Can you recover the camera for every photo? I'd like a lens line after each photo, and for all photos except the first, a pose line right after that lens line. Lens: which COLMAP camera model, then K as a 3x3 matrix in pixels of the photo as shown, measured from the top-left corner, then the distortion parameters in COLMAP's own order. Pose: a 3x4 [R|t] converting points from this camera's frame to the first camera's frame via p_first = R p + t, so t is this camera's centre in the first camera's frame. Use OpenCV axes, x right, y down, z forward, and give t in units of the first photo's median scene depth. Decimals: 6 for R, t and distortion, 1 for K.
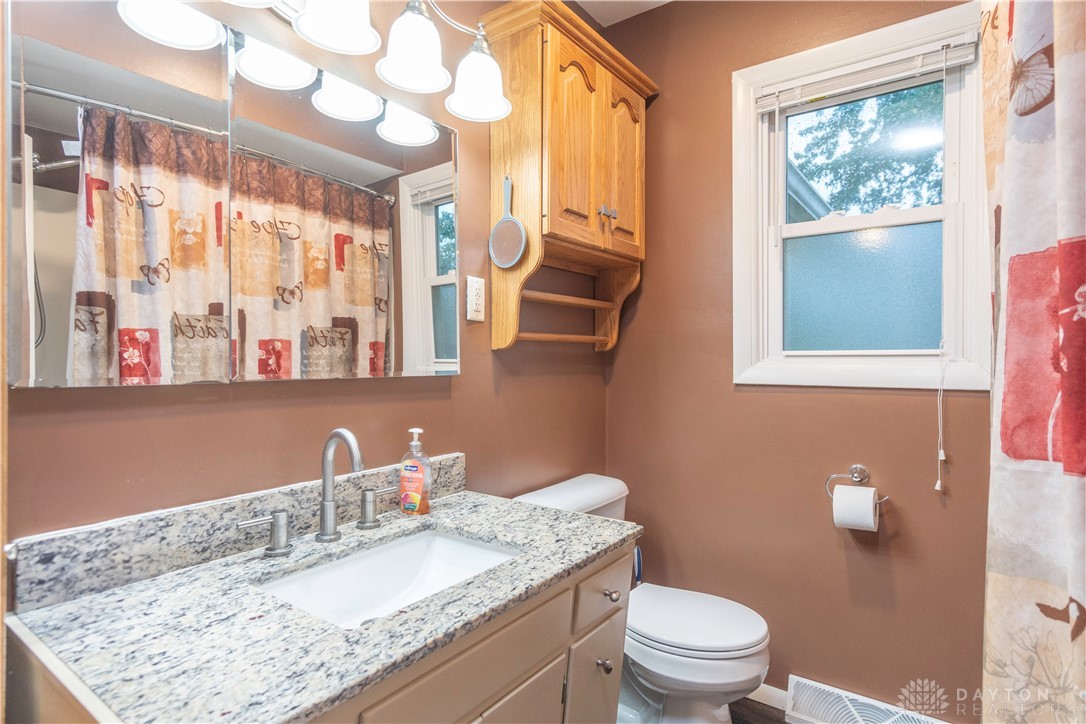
lens RADIAL K [[572.6, 0, 541.3], [0, 572.6, 364.2], [0, 0, 1]] dist [0.002063, 0.001964]
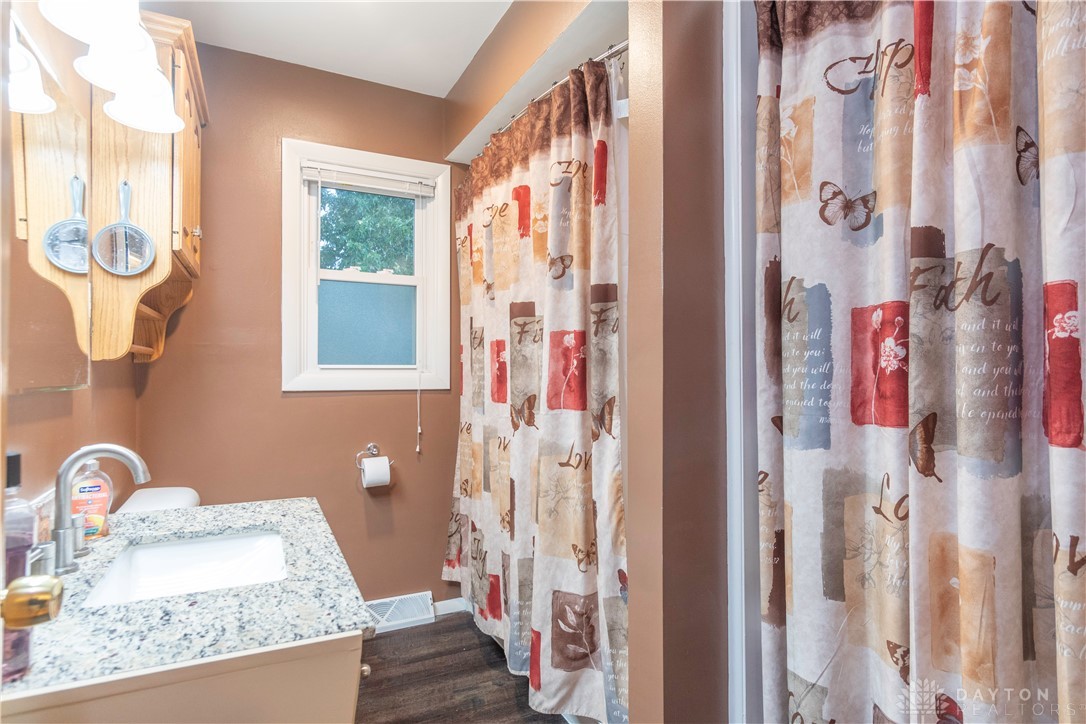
lens RADIAL K [[572.6, 0, 542.4], [0, 572.6, 364.3], [0, 0, 1]] dist [0.002063, 0.001964]
pose [[0.453991, 0.011694, 0.890929, -1.143148], [0.006106, 0.999850, -0.016235, 0.000344], [-0.890985, 0.012811, 0.453852, -0.109188]]
